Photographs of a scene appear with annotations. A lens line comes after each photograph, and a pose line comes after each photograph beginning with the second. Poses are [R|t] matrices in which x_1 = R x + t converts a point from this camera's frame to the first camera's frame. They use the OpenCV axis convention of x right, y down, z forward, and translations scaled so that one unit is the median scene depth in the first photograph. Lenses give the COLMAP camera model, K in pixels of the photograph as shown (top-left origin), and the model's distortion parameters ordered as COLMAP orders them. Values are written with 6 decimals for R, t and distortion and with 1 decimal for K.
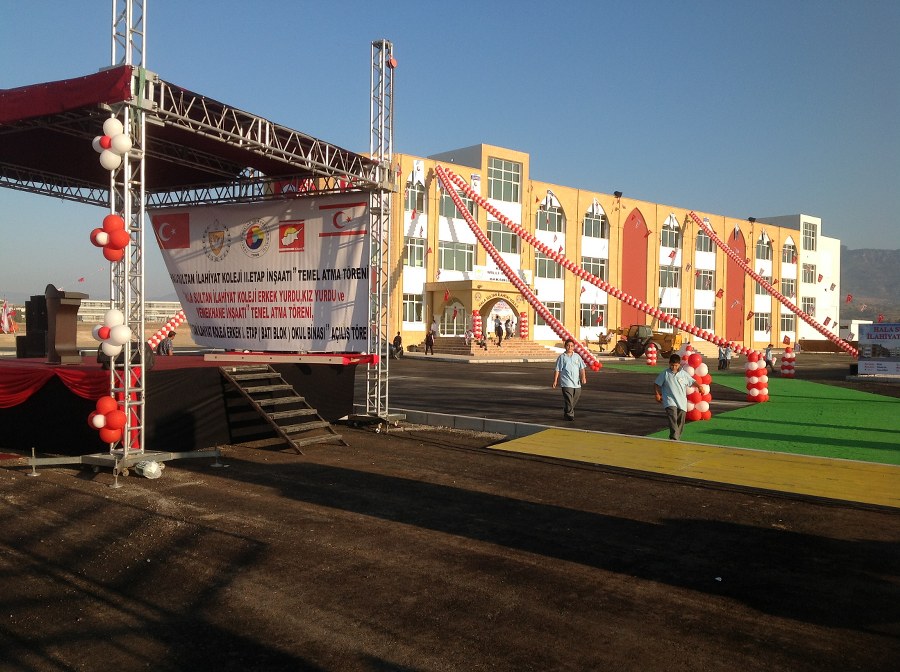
lens RADIAL K [[909.4, 0, 421.5], [0, 909.4, 336.0], [0, 0, 1]] dist [0.000698, 0.007691]
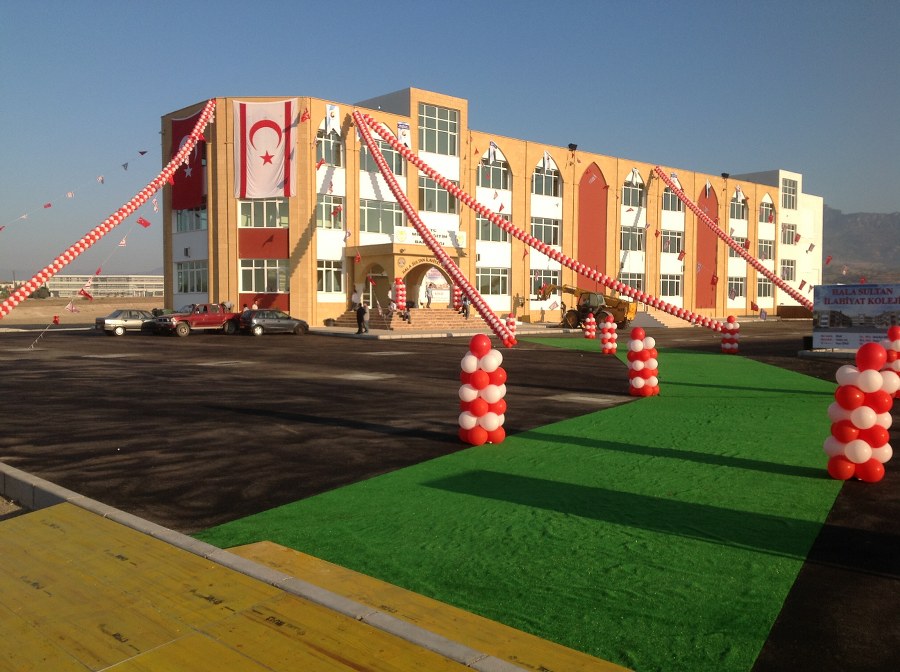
lens RADIAL K [[923.4, 0, 450.0], [0, 923.4, 336.0], [0, 0, 1]] dist [0.056746, -0.019676]
pose [[0.999098, -0.015481, 0.039543, 0.060052], [0.014246, 0.999408, 0.031326, 0.000394], [-0.040004, -0.030735, 0.998727, 0.091334]]
